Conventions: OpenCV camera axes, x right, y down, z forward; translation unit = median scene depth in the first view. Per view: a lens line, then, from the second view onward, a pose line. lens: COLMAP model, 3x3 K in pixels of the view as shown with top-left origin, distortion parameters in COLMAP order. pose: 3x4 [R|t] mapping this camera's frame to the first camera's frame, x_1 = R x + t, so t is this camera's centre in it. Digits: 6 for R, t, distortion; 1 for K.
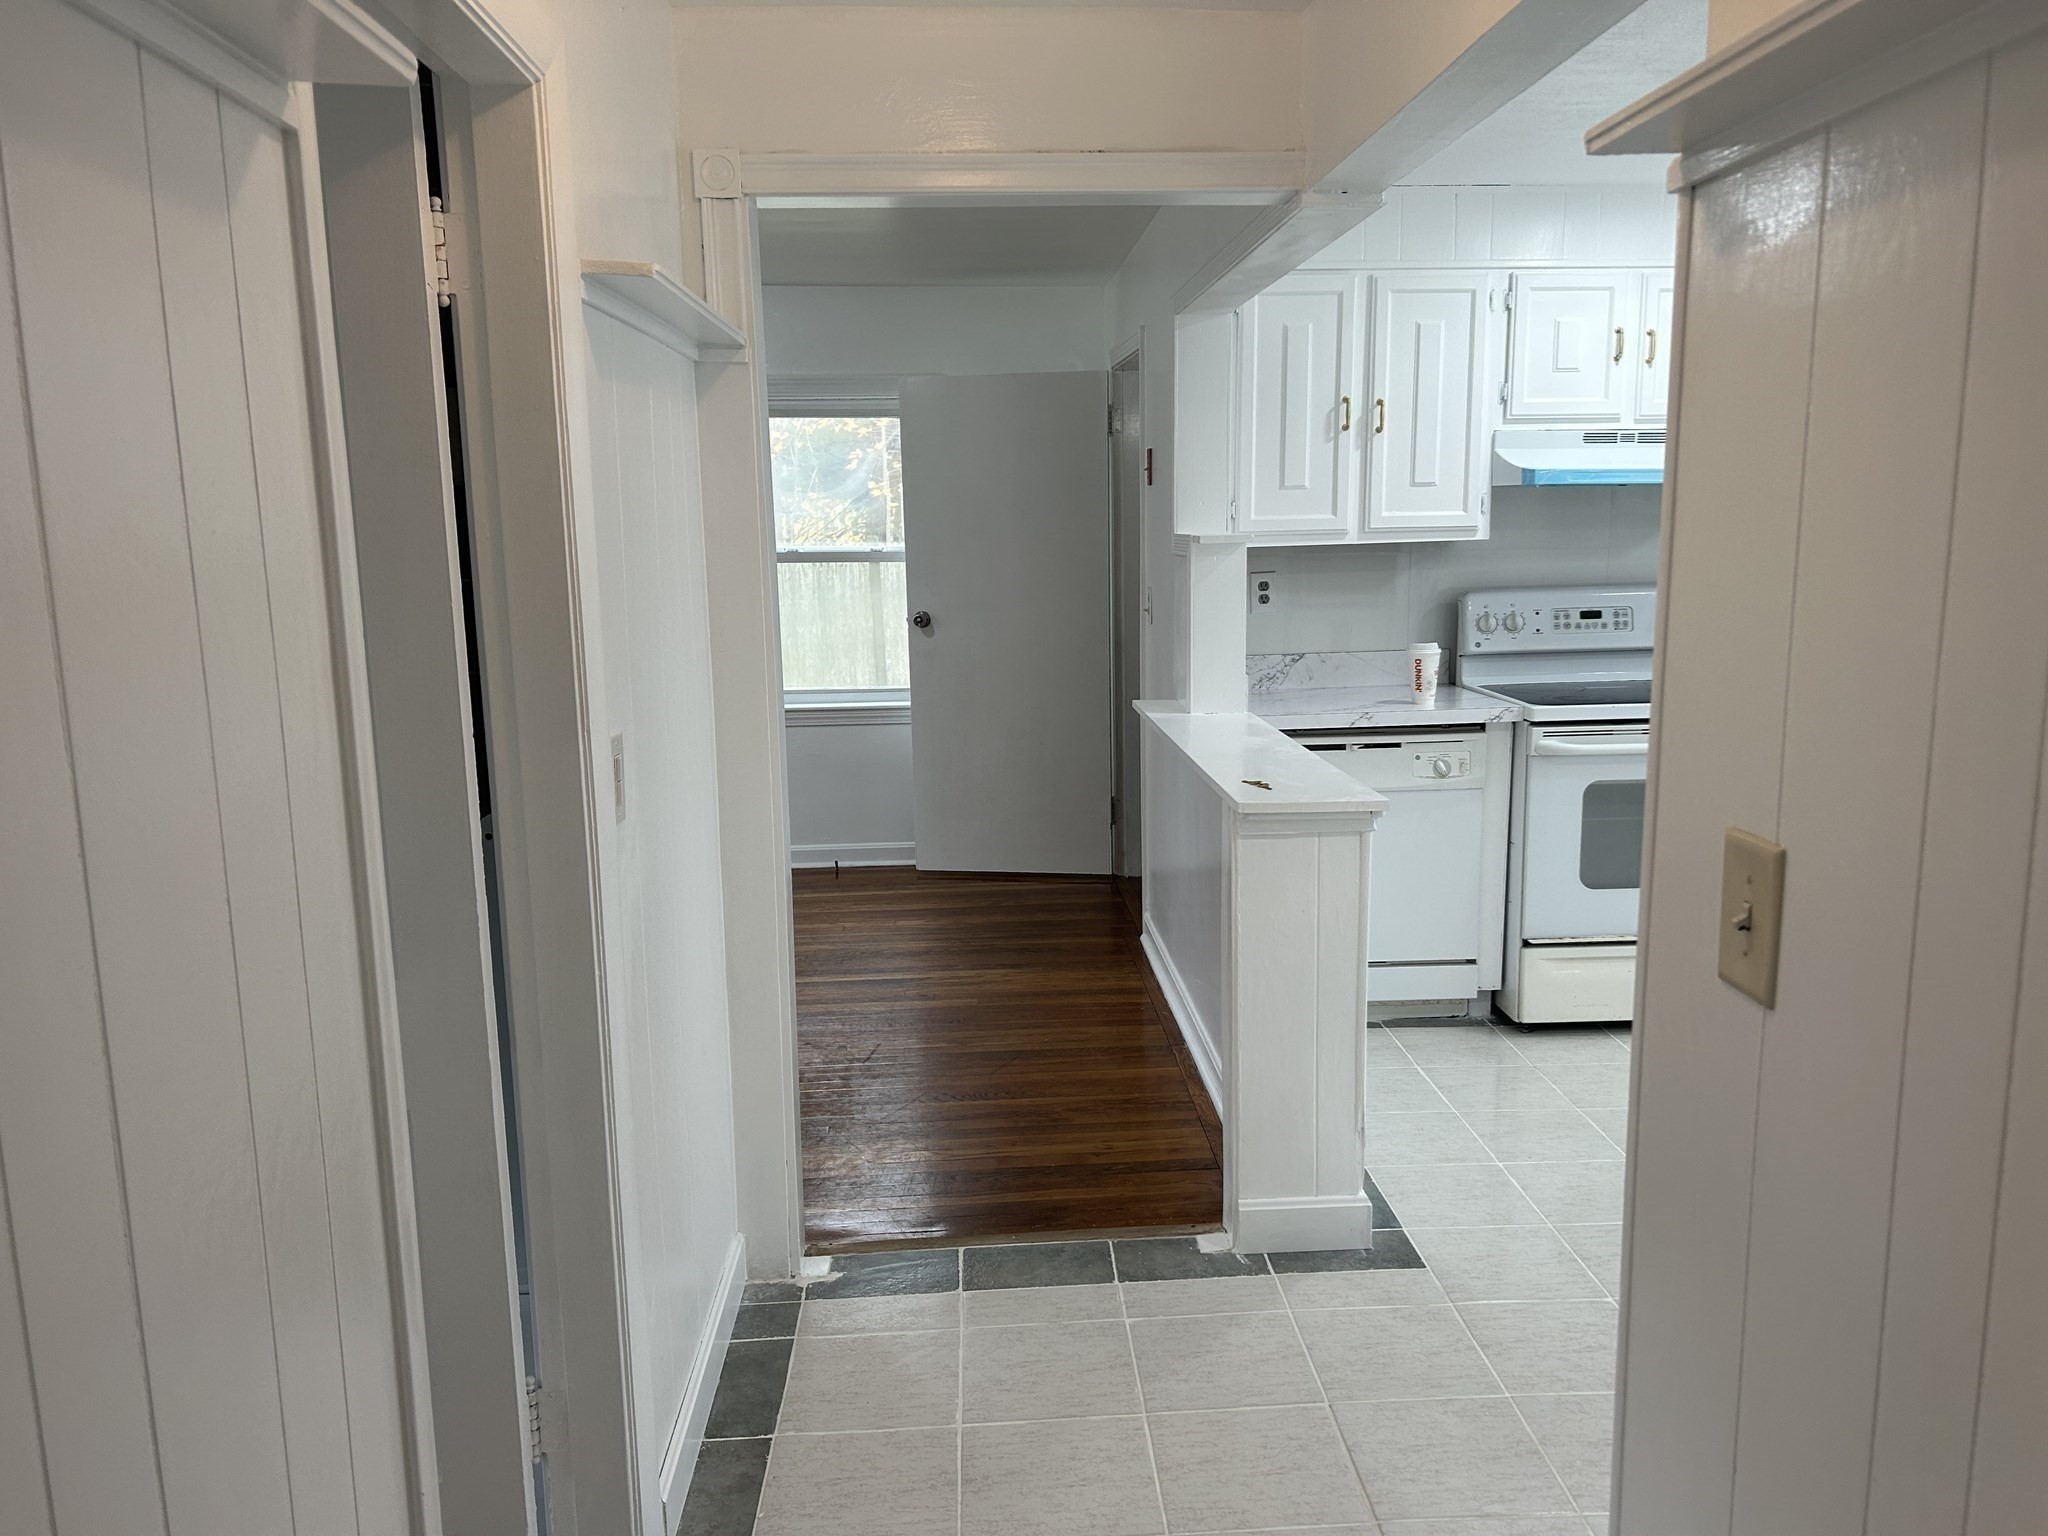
lens RADIAL K [[1540.2, 0, 1035.9], [0, 1540.2, 764.0], [0, 0, 1]] dist [0.046374, -0.057880]
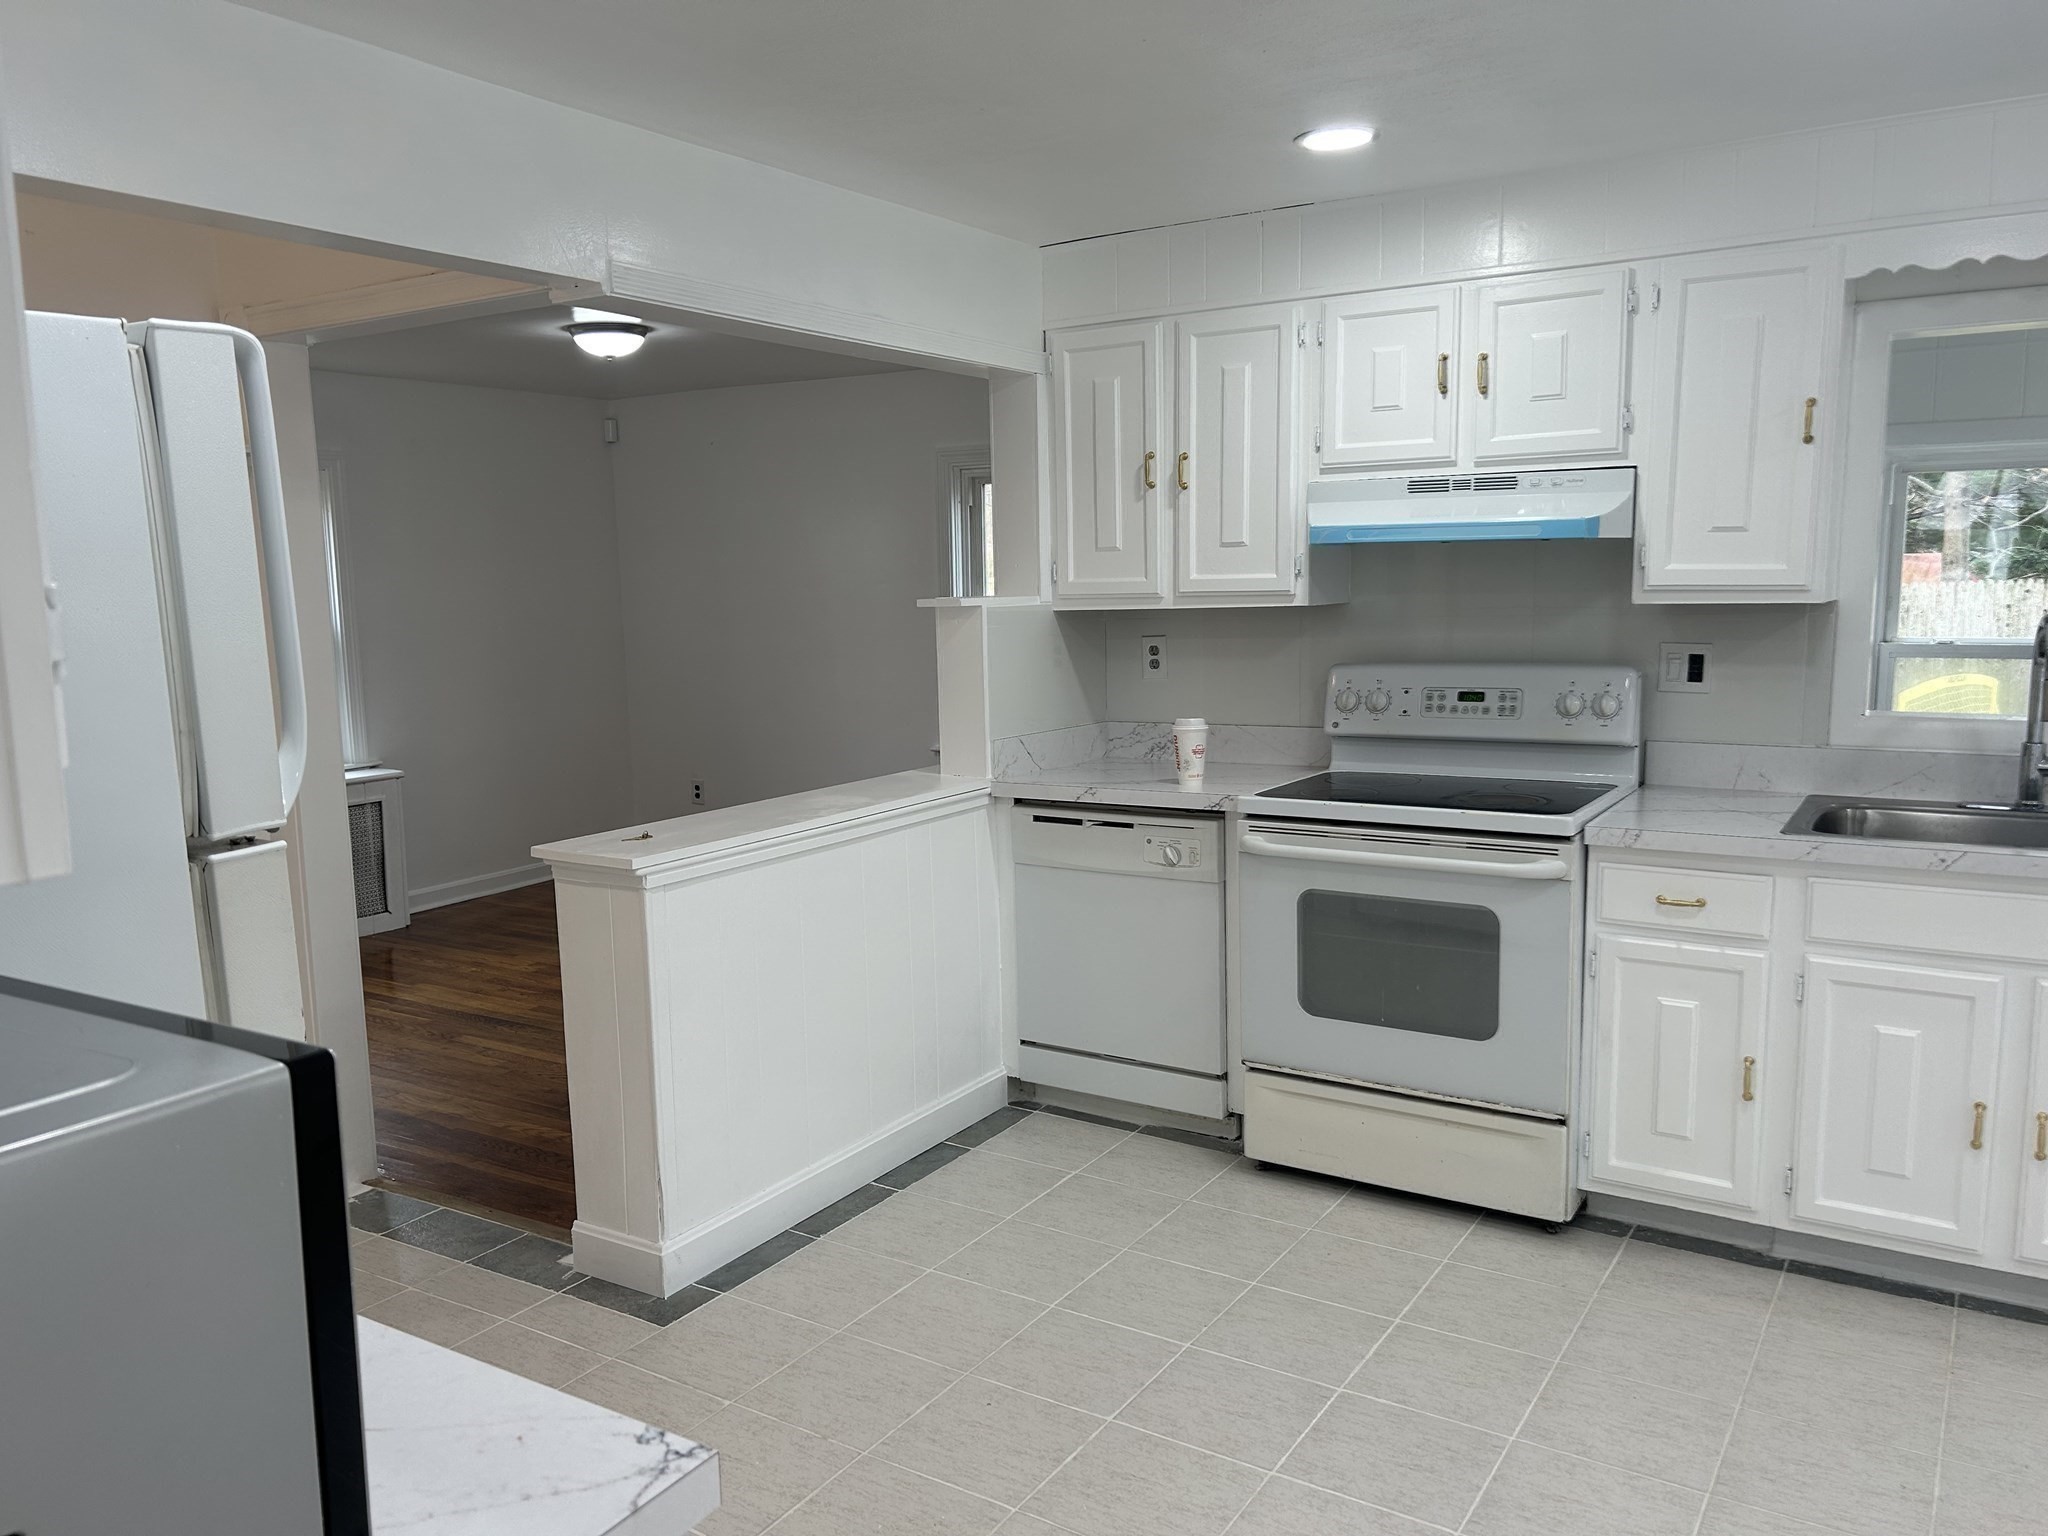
lens RADIAL K [[1540.2, 0, 1026.0], [0, 1540.2, 766.4], [0, 0, 1]] dist [0.046374, -0.057880]
pose [[0.815195, 0.070971, -0.574822, 0.676732], [-0.087441, 0.996169, -0.001014, -0.039292], [0.572548, 0.051089, 0.818278, 0.196804]]
